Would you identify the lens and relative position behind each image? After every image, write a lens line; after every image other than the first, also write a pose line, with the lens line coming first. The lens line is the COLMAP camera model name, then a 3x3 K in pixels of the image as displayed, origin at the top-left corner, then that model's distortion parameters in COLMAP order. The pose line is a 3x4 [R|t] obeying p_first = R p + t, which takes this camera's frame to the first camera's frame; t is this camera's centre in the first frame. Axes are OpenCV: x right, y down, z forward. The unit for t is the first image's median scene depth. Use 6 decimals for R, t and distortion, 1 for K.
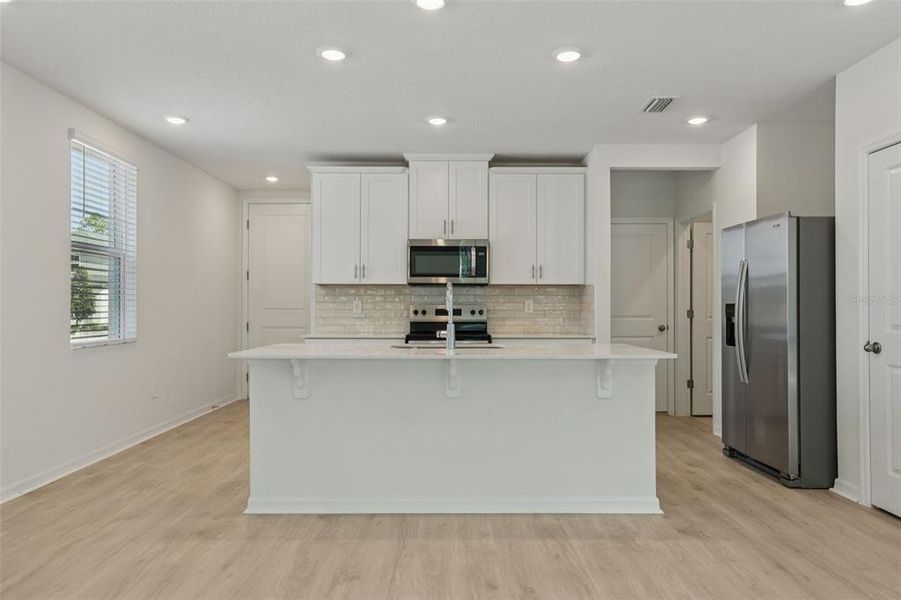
lens RADIAL K [[606.8, 0, 448.0], [0, 606.8, 302.7], [0, 0, 1]] dist [0.014871, 0.016588]
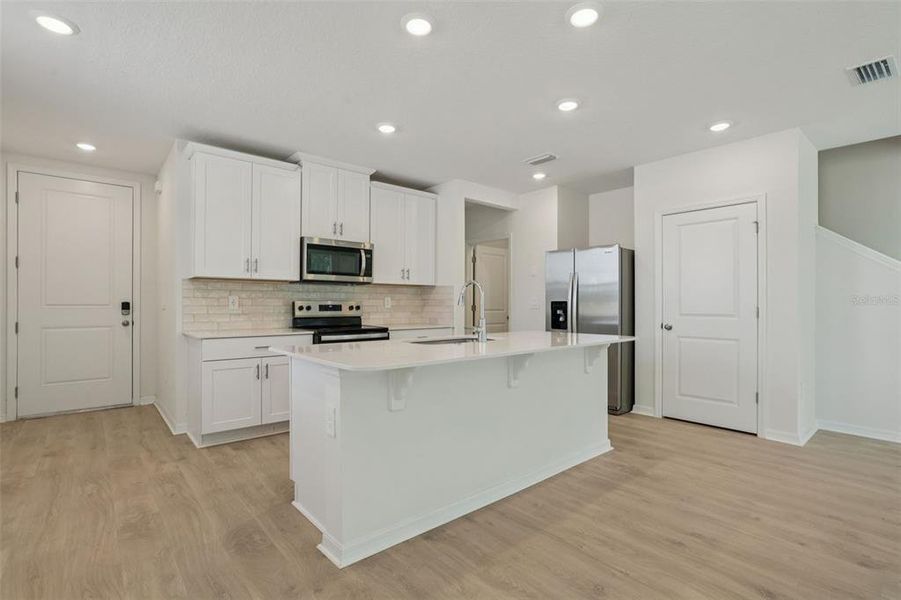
lens RADIAL K [[427.3, 0, 449.1], [0, 427.3, 304.0], [0, 0, 1]] dist [-0.011888, 0.002742]
pose [[0.756832, -0.000270, 0.653610, -0.351322], [-0.006357, 0.999950, 0.007774, 0.001739], [-0.653579, -0.010039, 0.756792, 0.300837]]
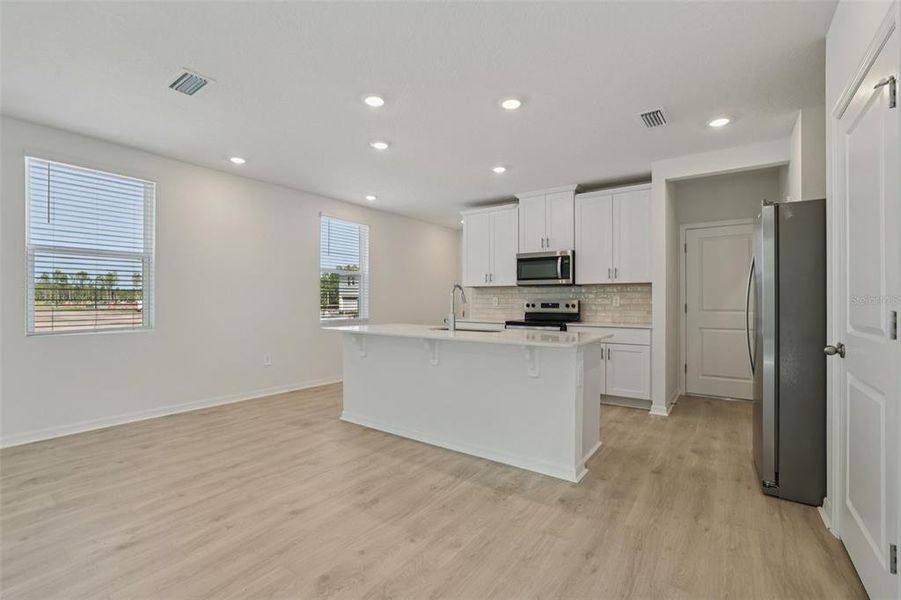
lens RADIAL K [[394.8, 0, 454.6], [0, 394.8, 303.7], [0, 0, 1]] dist [-0.013185, 0.004481]
pose [[0.813365, 0.004168, -0.581739, 0.357660], [0.003850, 0.999914, 0.012547, -0.000333], [0.581741, -0.012445, 0.813279, 0.161959]]
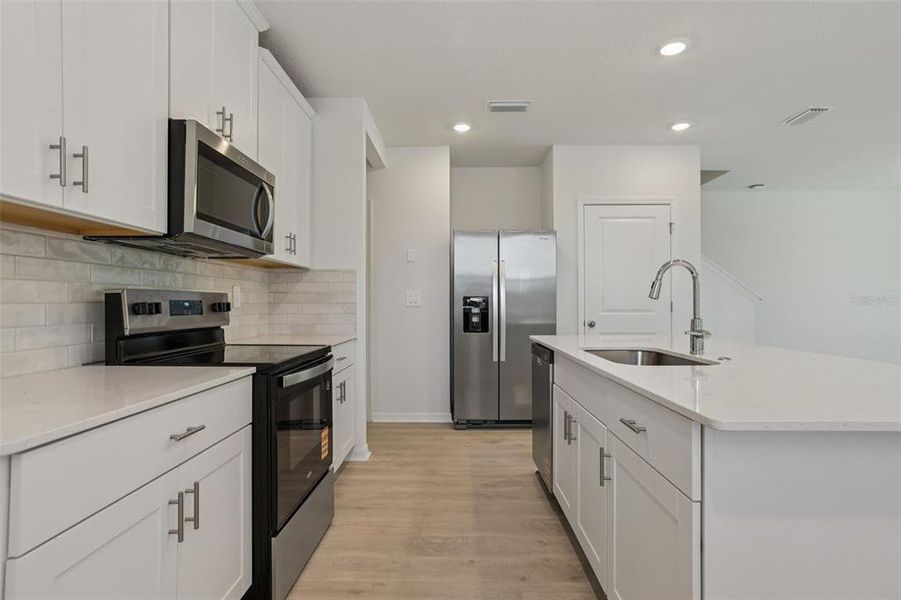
lens RADIAL K [[483.3, 0, 453.1], [0, 483.3, 298.3], [0, 0, 1]] dist [-0.015218, 0.000936]
pose [[0.015955, 0.009747, 0.999825, -0.371202], [-0.005098, 0.999940, -0.009667, 0.011824], [-0.999860, -0.004943, 0.016004, 0.831728]]
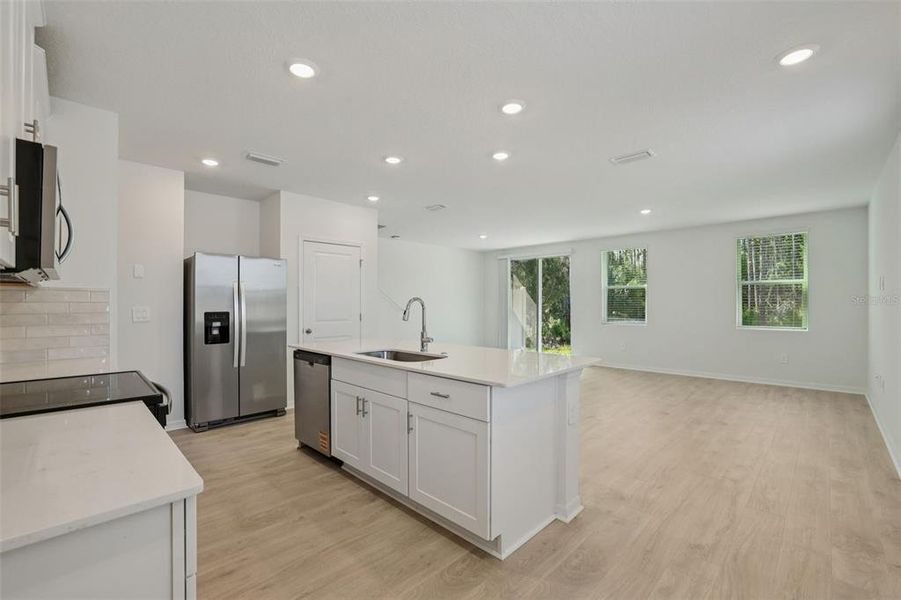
lens RADIAL K [[394.8, 0, 448.7], [0, 394.8, 301.2], [0, 0, 1]] dist [-0.013185, 0.004481]
pose [[-0.706754, 0.002488, 0.707455, -0.400455], [-0.006938, 0.999921, -0.010448, -0.013104], [-0.707425, -0.012293, -0.706682, 1.010297]]
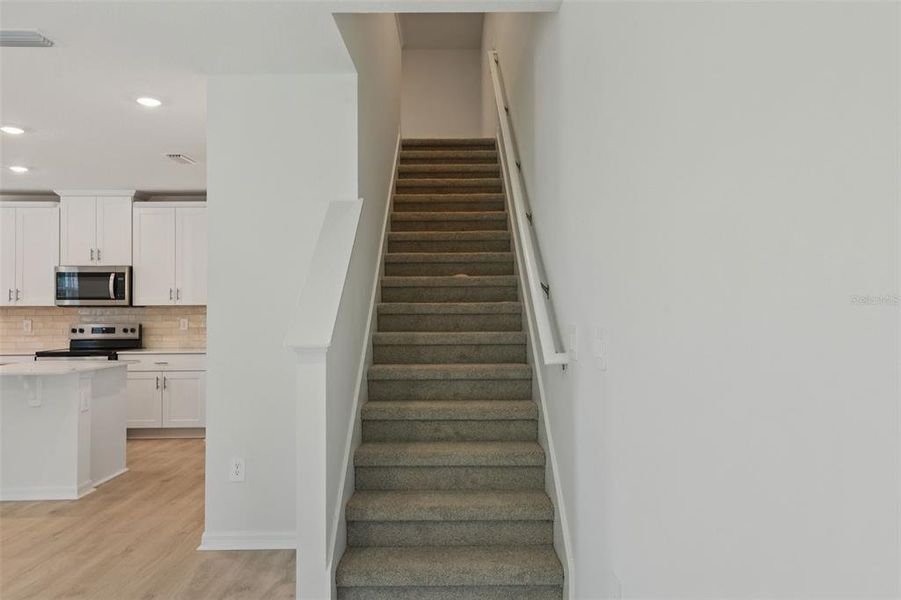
lens RADIAL K [[644.1, 0, 454.2], [0, 644.1, 296.8], [0, 0, 1]] dist [0.032554, -0.001928]
pose [[0.999965, -0.006197, -0.005666, 0.683484], [0.006120, 0.999890, -0.013474, -0.027271], [0.005749, 0.013439, 0.999893, -0.202939]]
